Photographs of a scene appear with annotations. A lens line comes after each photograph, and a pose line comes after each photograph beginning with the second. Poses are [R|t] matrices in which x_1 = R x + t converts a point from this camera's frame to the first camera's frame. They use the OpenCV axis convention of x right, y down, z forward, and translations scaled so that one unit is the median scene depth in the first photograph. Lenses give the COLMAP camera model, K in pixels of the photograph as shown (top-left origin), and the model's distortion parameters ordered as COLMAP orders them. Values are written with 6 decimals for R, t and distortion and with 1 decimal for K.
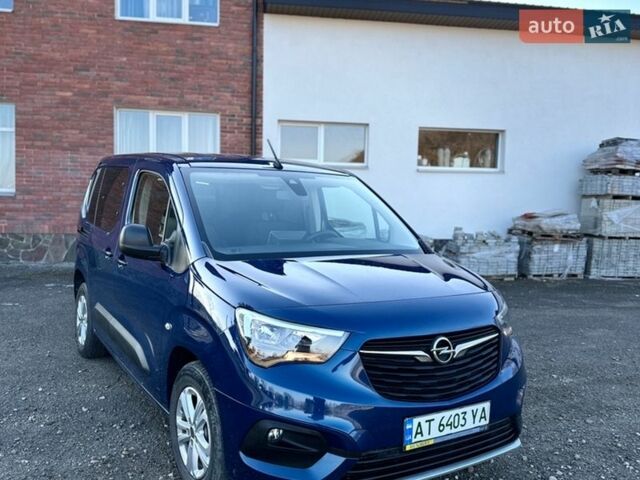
lens RADIAL K [[584.4, 0, 319.6], [0, 584.4, 253.3], [0, 0, 1]] dist [0.152138, -0.277433]
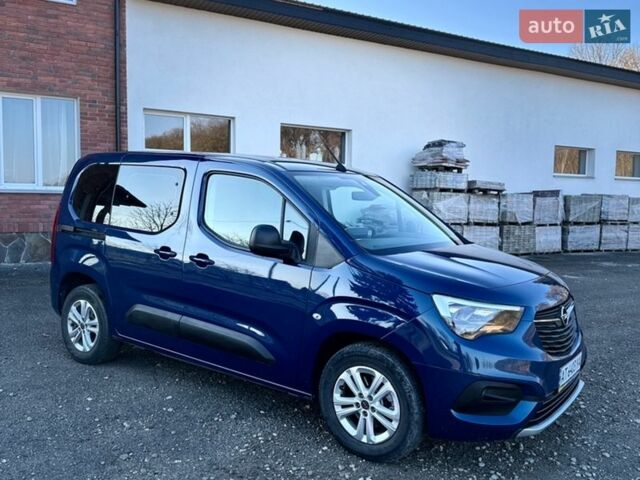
lens RADIAL K [[584.4, 0, 319.6], [0, 584.4, 253.3], [0, 0, 1]] dist [0.152138, -0.277433]
pose [[0.928537, -0.040555, 0.369017, -0.178089], [0.033441, 0.999111, 0.025657, -0.006398], [-0.369729, -0.011484, 0.929068, -0.007499]]
